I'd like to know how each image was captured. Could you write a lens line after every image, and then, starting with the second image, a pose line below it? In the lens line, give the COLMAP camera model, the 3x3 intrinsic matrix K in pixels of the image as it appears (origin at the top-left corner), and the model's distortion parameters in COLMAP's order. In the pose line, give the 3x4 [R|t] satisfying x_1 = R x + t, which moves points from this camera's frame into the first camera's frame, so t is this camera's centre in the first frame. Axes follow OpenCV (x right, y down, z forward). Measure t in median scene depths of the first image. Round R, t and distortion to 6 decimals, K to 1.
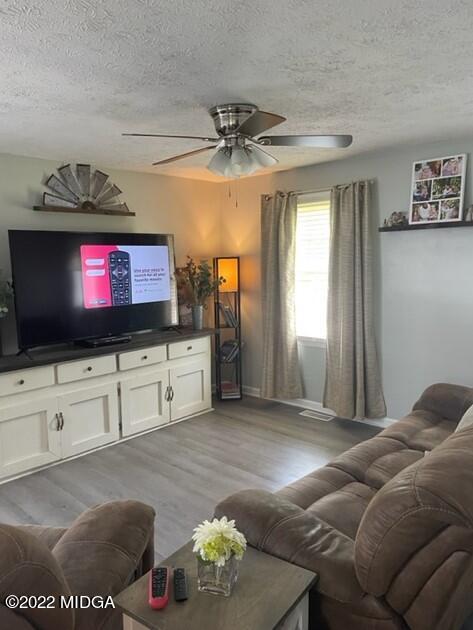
lens RADIAL K [[479.2, 0, 236.9], [0, 479.2, 318.9], [0, 0, 1]] dist [0.080250, -0.100158]
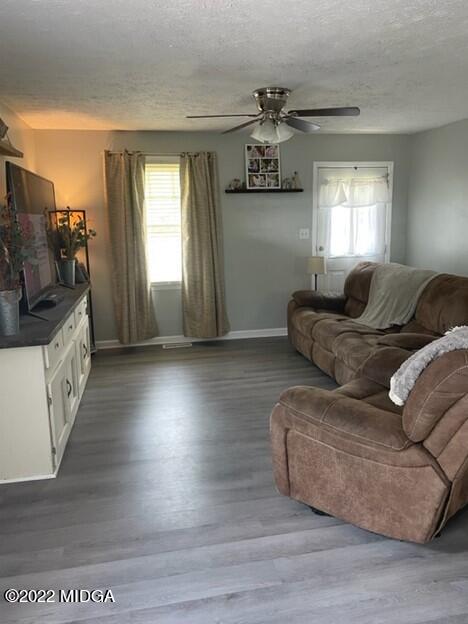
lens RADIAL K [[474.6, 0, 233.3], [0, 474.6, 308.3], [0, 0, 1]] dist [0.080250, -0.100158]
pose [[0.594528, -0.136477, 0.792408, -0.820313], [0.105668, 0.990205, 0.091263, 0.017800], [-0.797101, 0.029474, 0.603126, 0.208798]]
